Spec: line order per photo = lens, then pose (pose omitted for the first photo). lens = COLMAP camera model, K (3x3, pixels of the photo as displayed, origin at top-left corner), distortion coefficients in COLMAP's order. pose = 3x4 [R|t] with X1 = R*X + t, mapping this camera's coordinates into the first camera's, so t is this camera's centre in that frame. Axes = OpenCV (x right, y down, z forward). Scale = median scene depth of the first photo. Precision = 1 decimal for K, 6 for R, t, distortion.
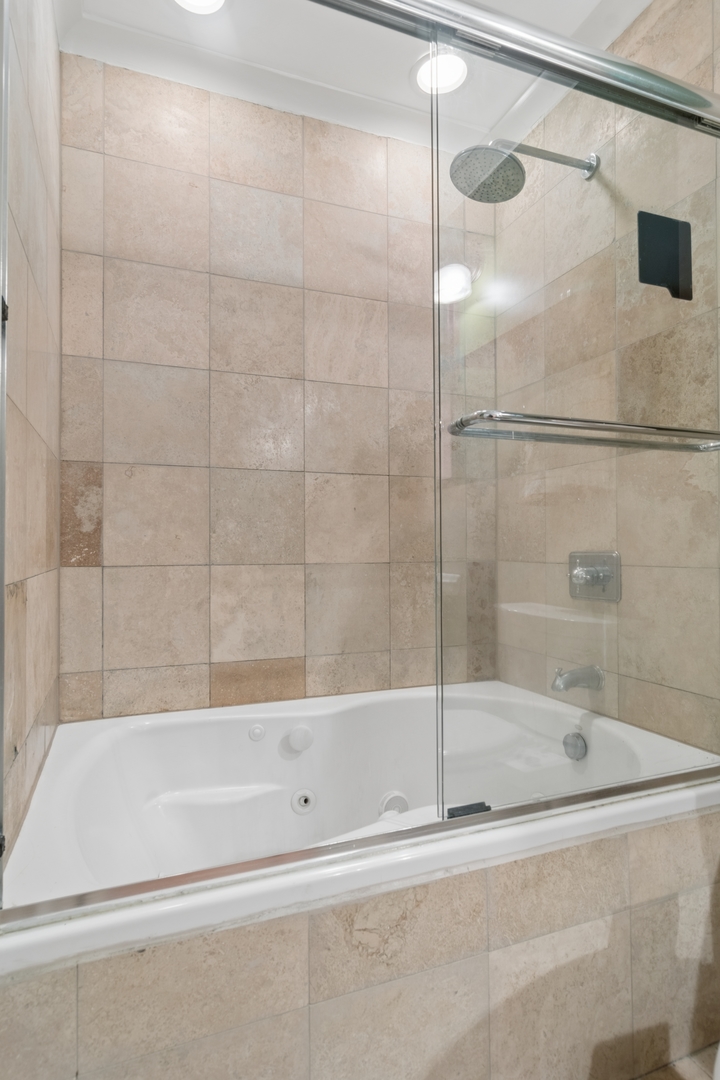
lens RADIAL K [[580.9, 0, 354.1], [0, 580.9, 540.4], [0, 0, 1]] dist [-0.001584, 0.002918]
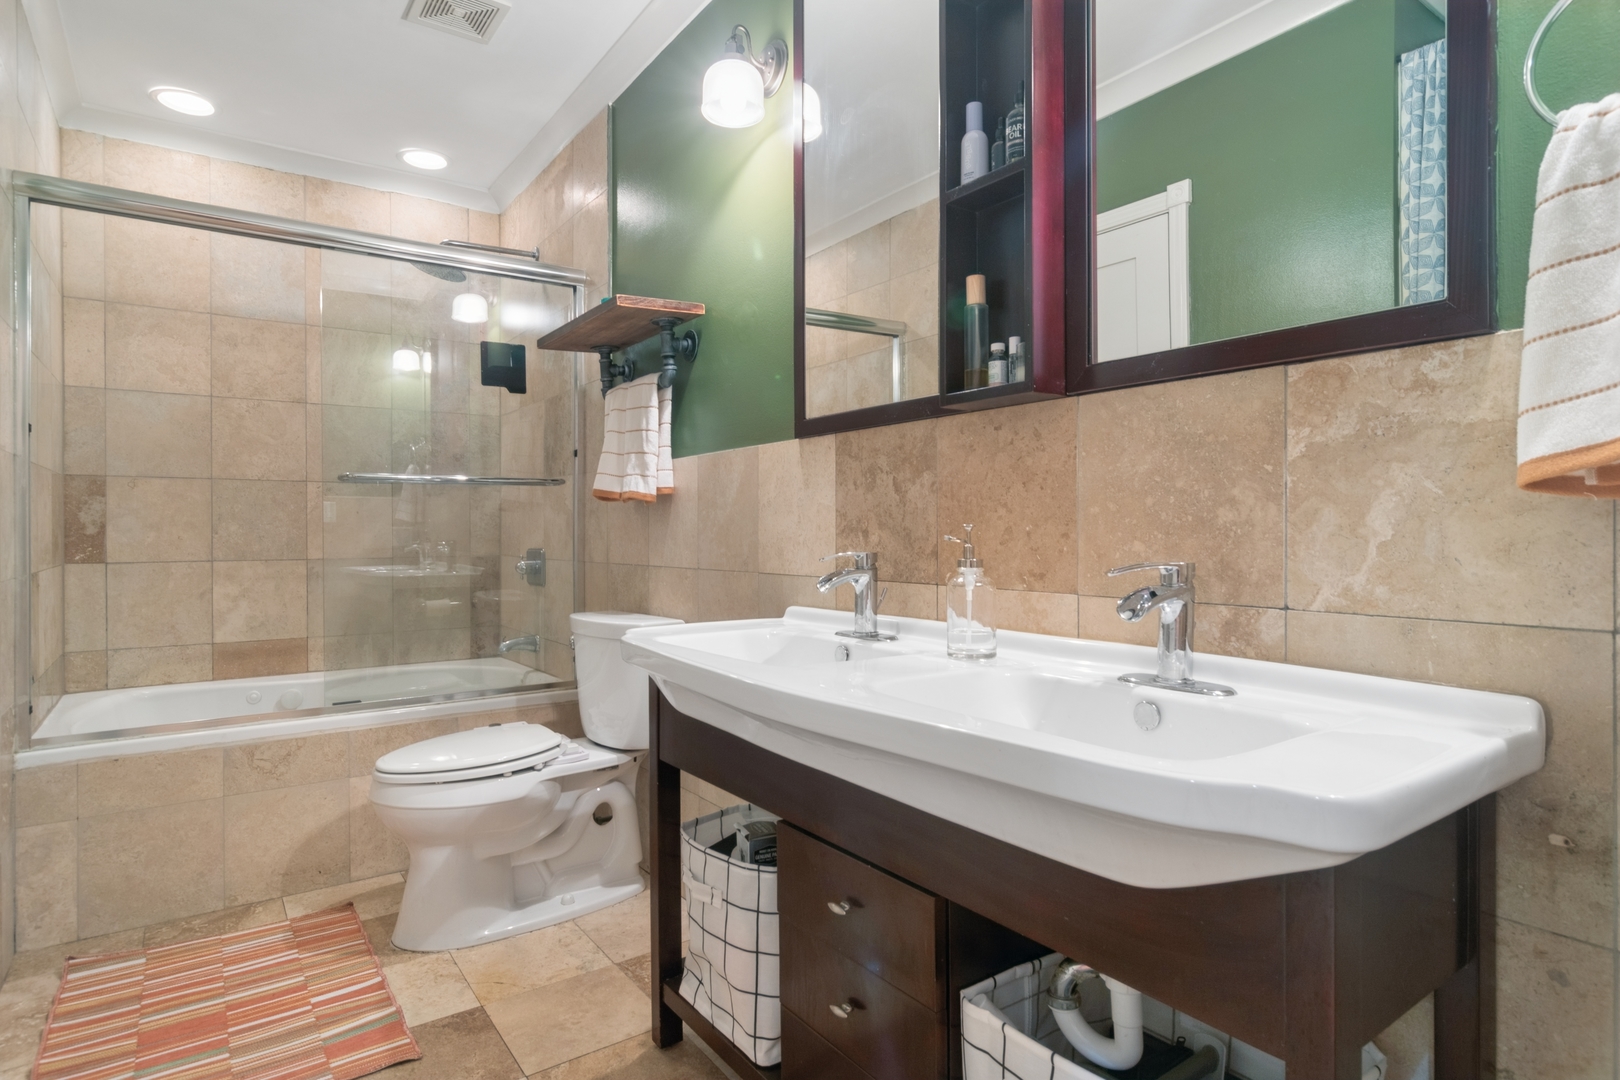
lens RADIAL K [[871.4, 0, 803.6], [0, 871.4, 534.7], [0, 0, 1]] dist [-0.001584, 0.002918]
pose [[0.972209, -0.000261, 0.234114, 0.527511], [-0.003556, 0.999868, 0.015882, -0.045852], [-0.234087, -0.016273, 0.972079, -1.048882]]
